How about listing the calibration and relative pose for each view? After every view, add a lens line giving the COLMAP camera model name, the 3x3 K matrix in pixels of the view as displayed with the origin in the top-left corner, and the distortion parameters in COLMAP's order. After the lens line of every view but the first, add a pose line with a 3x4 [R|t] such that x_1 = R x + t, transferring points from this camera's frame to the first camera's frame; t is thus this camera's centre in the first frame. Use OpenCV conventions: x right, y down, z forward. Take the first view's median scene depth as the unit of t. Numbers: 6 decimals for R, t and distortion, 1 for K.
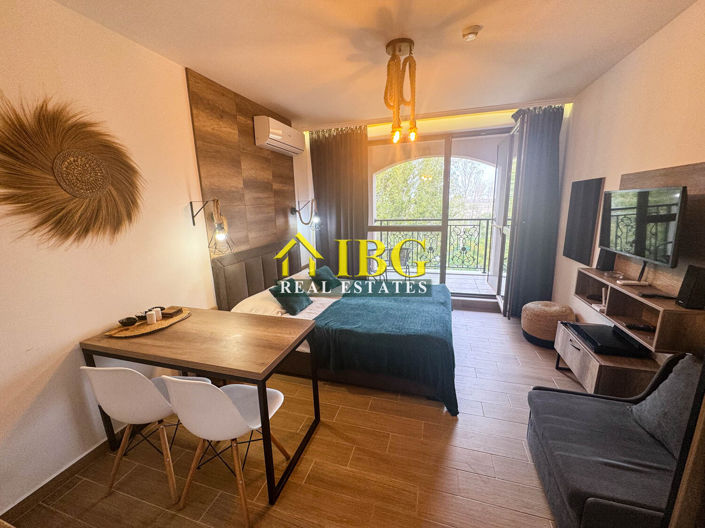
lens RADIAL K [[282.1, 0, 352.5], [0, 282.1, 264.0], [0, 0, 1]] dist [-0.001630, -0.000240]
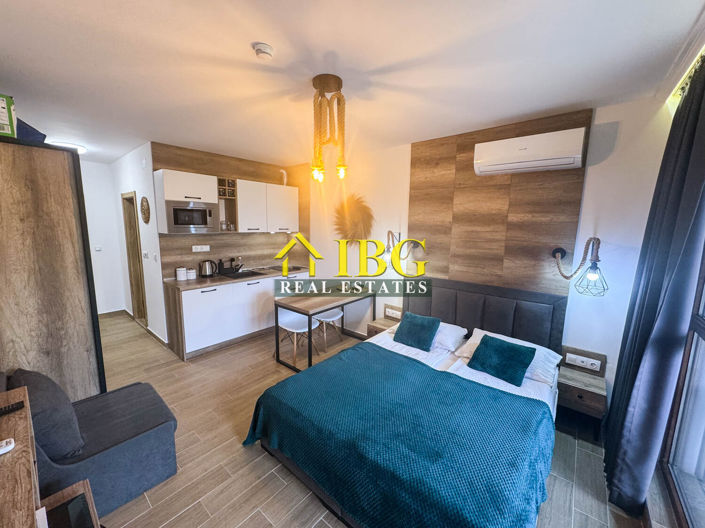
lens RADIAL K [[282.1, 0, 352.5], [0, 282.1, 264.0], [0, 0, 1]] dist [-0.001630, -0.000240]
pose [[-0.386646, 0.152109, -0.909597, 0.740439], [-0.197688, 0.949707, 0.242848, -0.305144], [0.900791, 0.273713, -0.337131, 1.072124]]
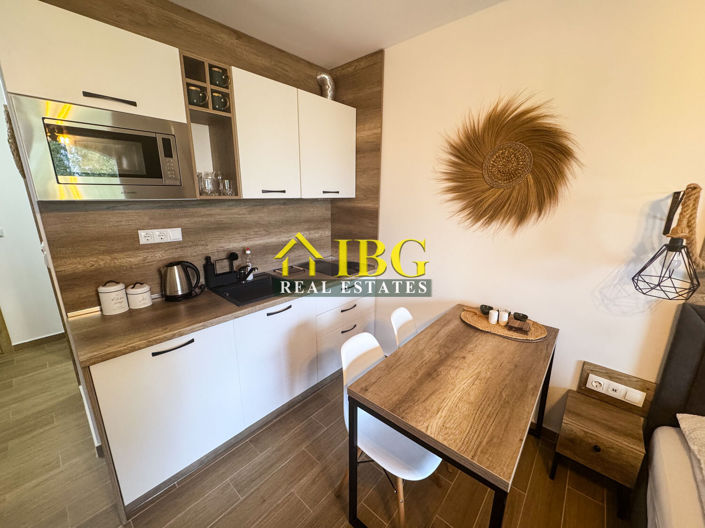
lens RADIAL K [[282.1, 0, 352.5], [0, 282.1, 264.0], [0, 0, 1]] dist [-0.001630, -0.000240]
pose [[-0.412807, 0.246245, -0.876900, 0.167971], [-0.182881, 0.920745, 0.344650, -0.134889], [0.892269, 0.302643, -0.335057, 0.540503]]
